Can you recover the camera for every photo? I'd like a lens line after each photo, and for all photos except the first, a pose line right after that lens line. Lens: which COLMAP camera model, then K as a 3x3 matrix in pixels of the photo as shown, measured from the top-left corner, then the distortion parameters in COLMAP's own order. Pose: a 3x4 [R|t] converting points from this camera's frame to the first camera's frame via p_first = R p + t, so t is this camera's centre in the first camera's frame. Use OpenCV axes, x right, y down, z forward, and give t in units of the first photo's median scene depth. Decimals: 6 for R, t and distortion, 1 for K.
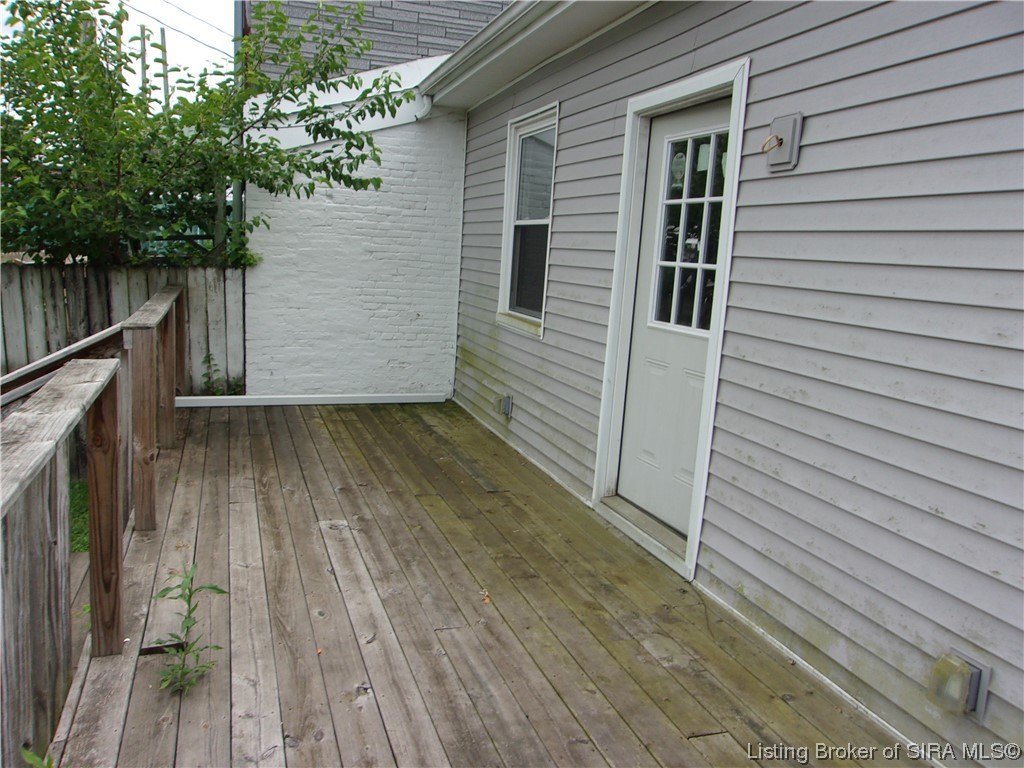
lens RADIAL K [[818.4, 0, 511.1], [0, 818.4, 384.3], [0, 0, 1]] dist [0.017855, -0.001042]
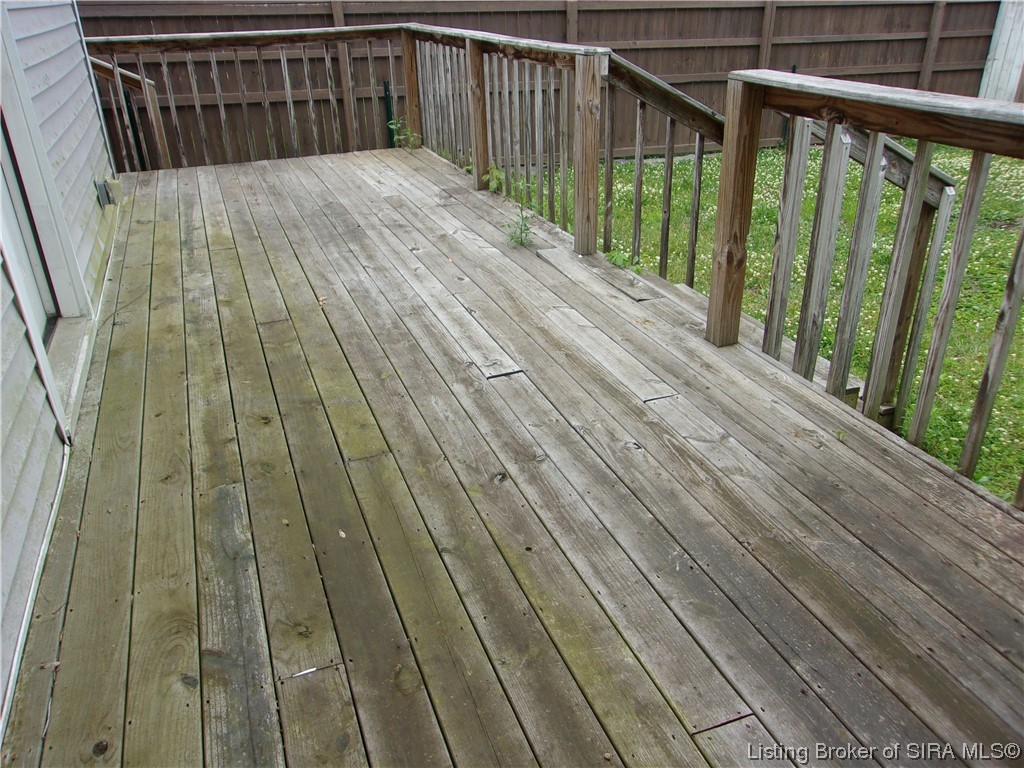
lens RADIAL K [[818.4, 0, 513.5], [0, 818.4, 385.7], [0, 0, 1]] dist [0.017855, -0.001042]
pose [[-0.999035, -0.010684, -0.042597, -0.209087], [-0.033431, 0.814000, 0.579902, -0.255168], [0.028478, 0.580767, -0.813572, 1.699526]]
